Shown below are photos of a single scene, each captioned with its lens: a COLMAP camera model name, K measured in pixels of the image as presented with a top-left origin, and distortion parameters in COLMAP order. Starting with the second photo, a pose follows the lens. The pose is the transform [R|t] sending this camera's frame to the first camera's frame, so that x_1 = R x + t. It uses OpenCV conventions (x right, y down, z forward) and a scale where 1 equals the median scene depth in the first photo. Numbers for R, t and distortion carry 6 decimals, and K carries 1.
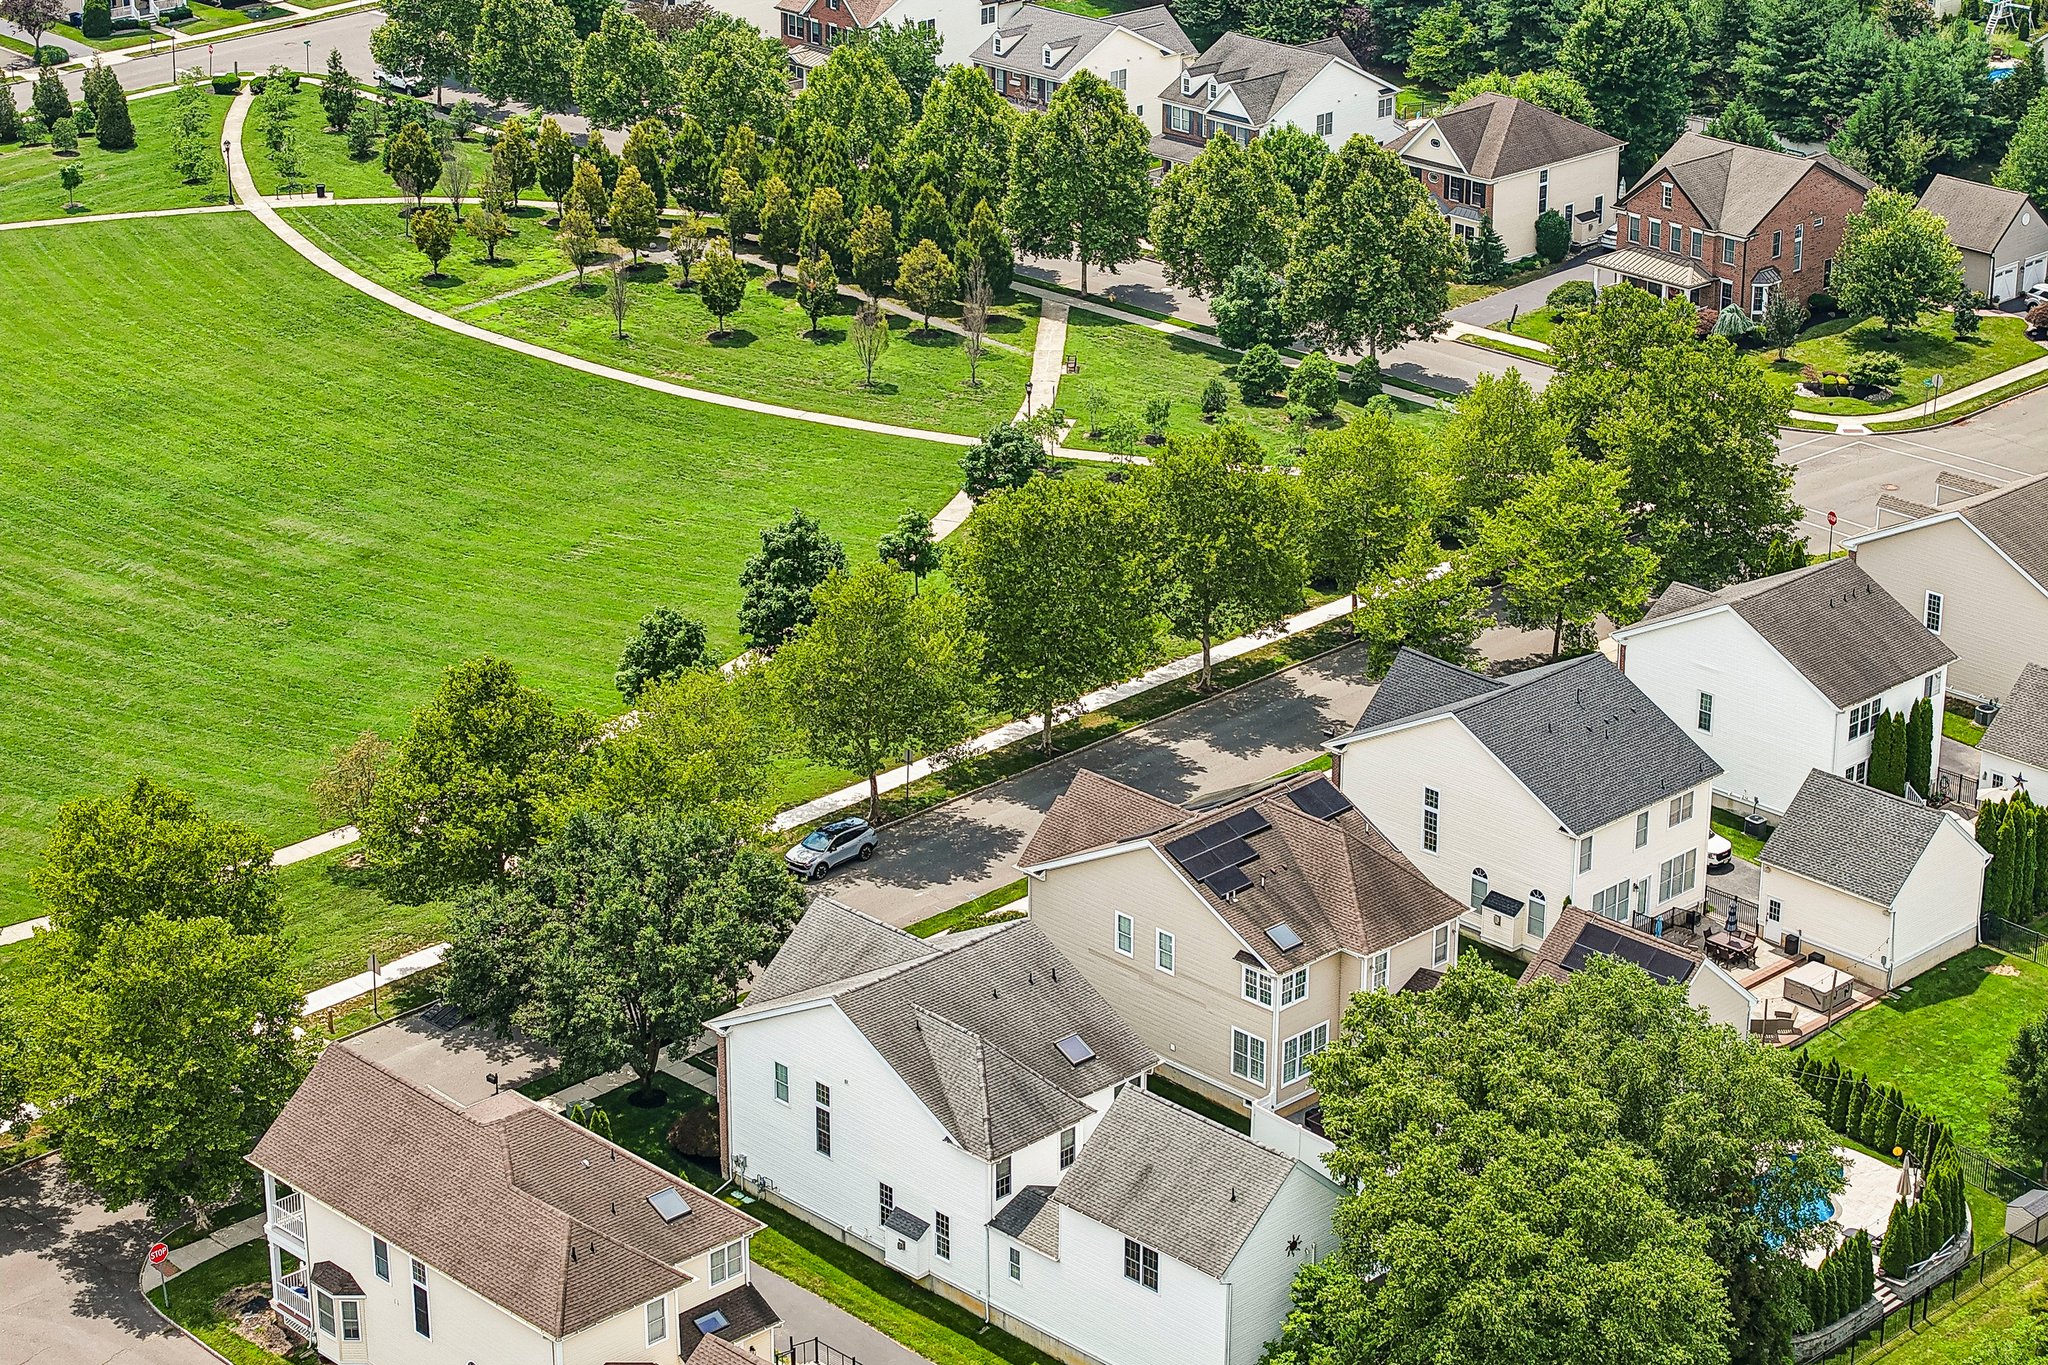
lens RADIAL K [[4279.8, 0, 1027.3], [0, 4279.8, 683.5], [0, 0, 1]] dist [-0.039375, 0.000000]
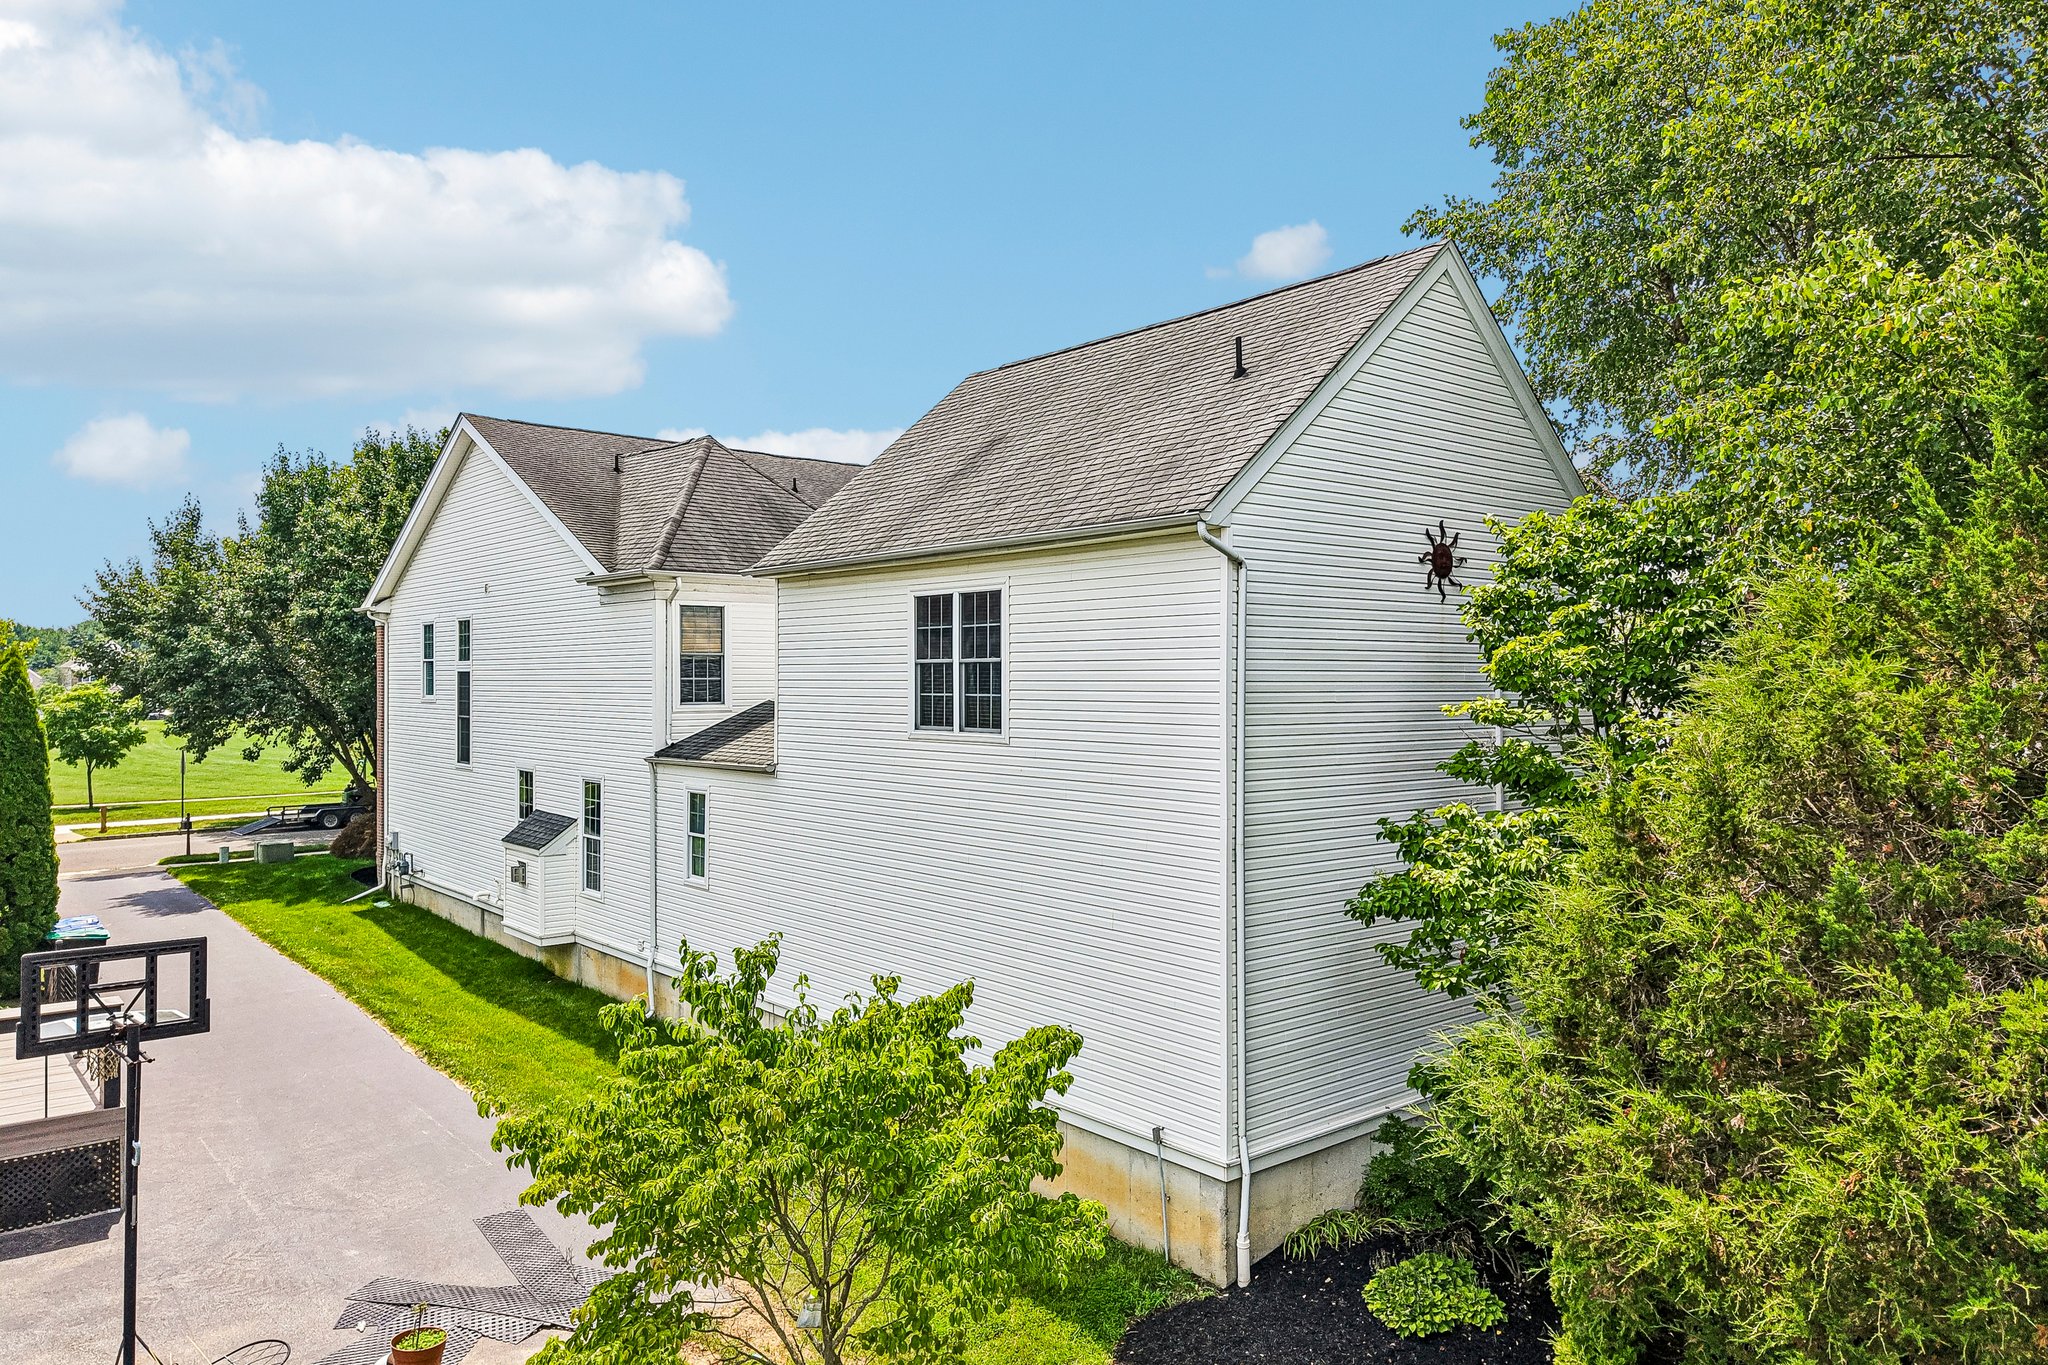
lens RADIAL K [[1362.6, 0, 1031.4], [0, 1362.6, 673.1], [0, 0, 1]] dist [0.029898, -0.011906]
pose [[0.998342, 0.004871, -0.057361, 0.030876], [-0.025707, 0.929270, -0.368505, 0.141087], [0.051509, 0.369369, 0.927854, 0.727768]]
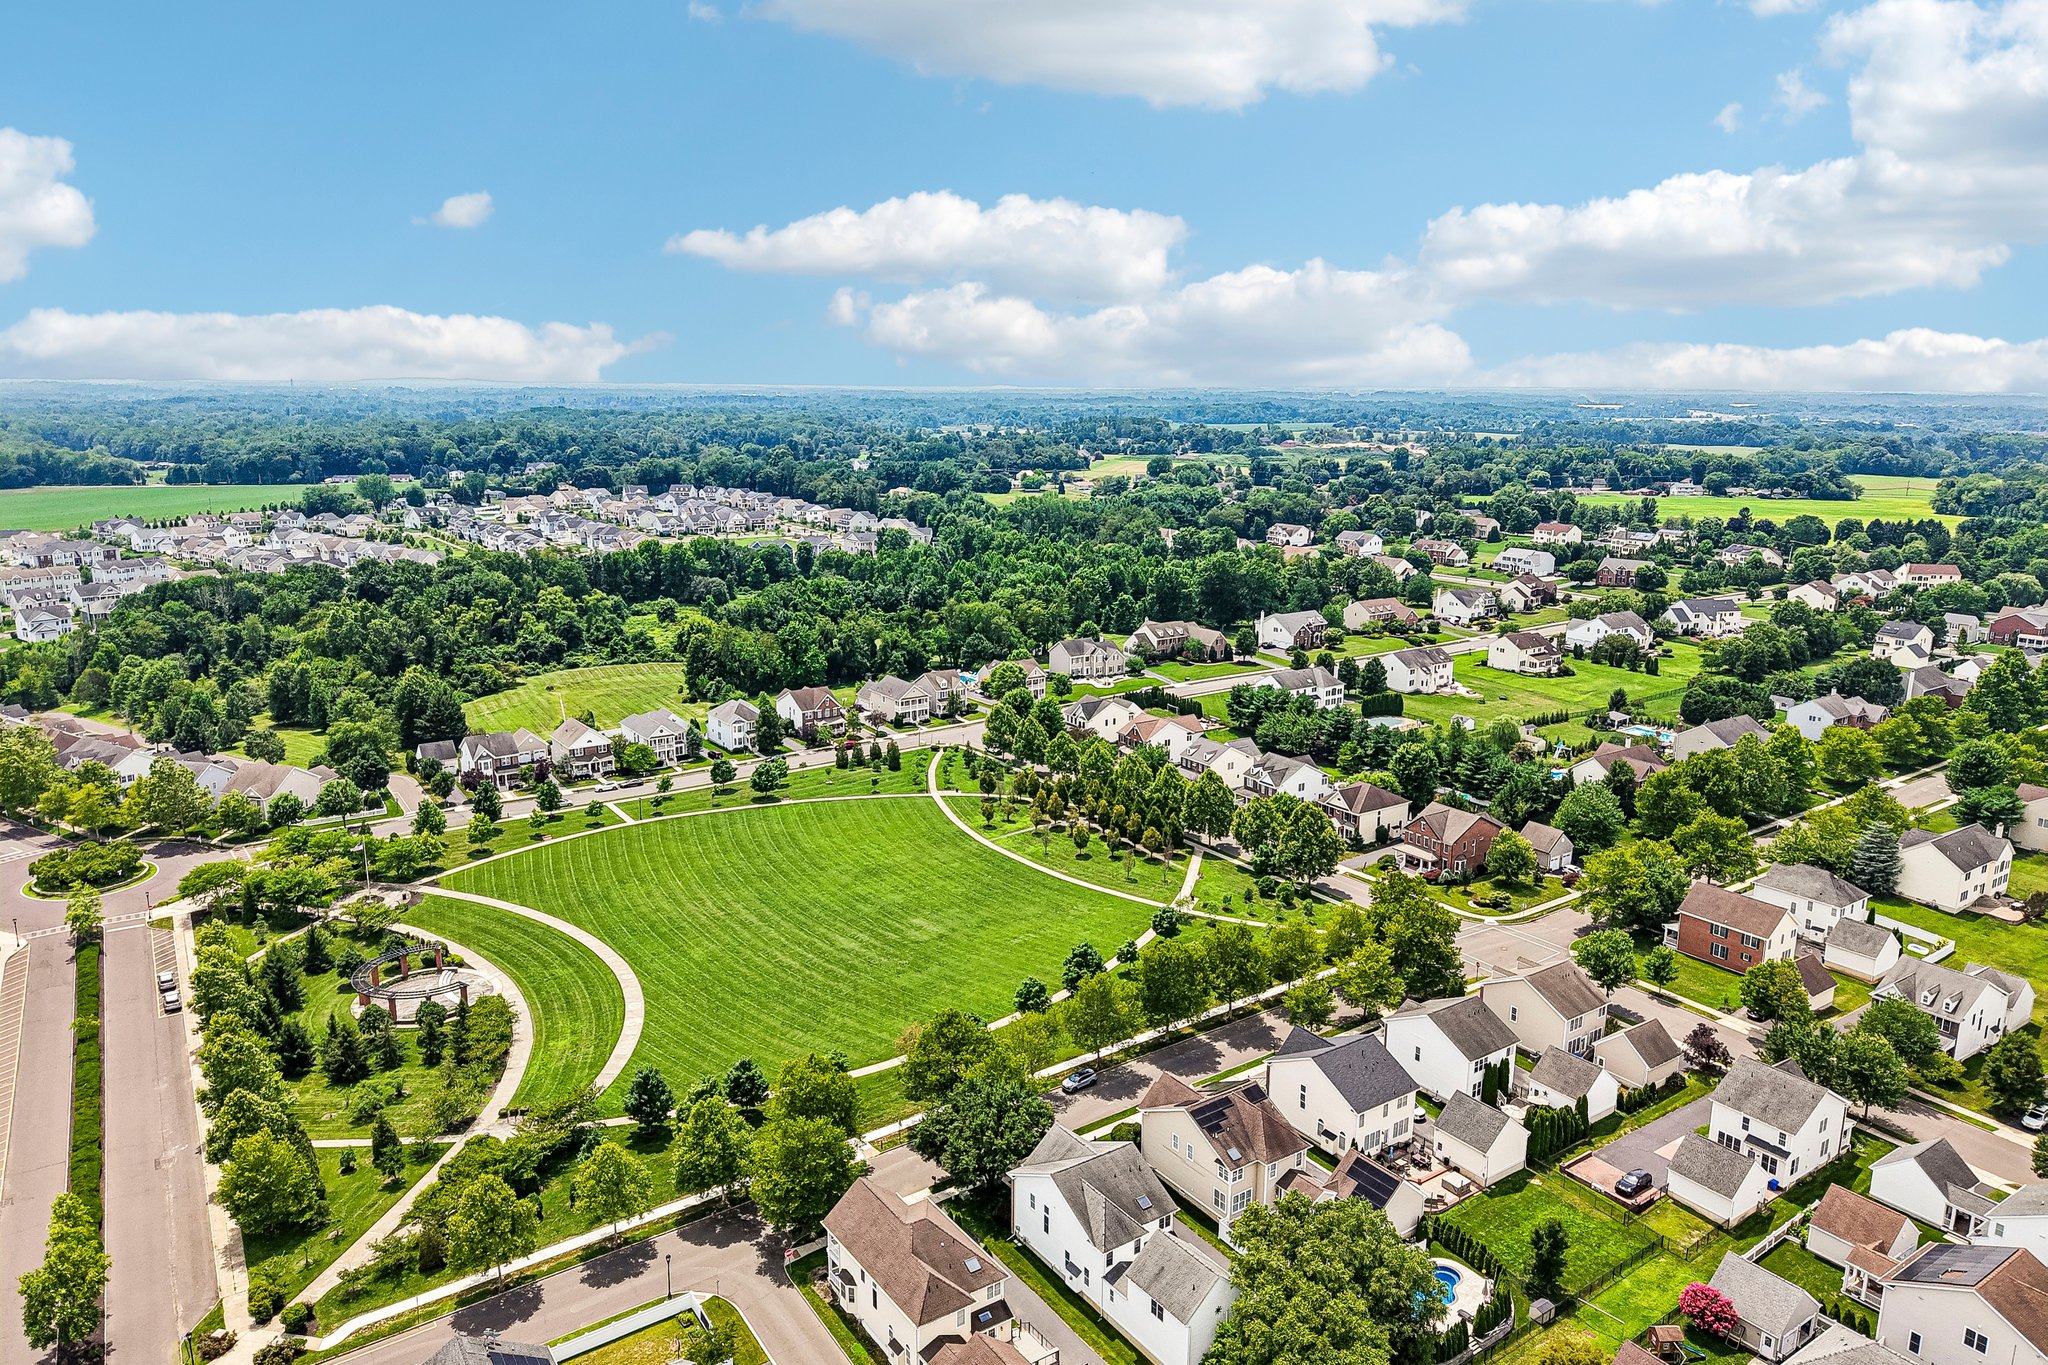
lens RADIAL K [[1362.6, 0, 1007.6], [0, 1362.6, 691.6], [0, 0, 1]] dist [0.029898, -0.011906]
pose [[0.983698, 0.039870, -0.175355, 0.053909], [-0.065539, 0.987532, -0.143125, -0.081464], [0.167463, 0.152284, 0.974046, 0.119678]]
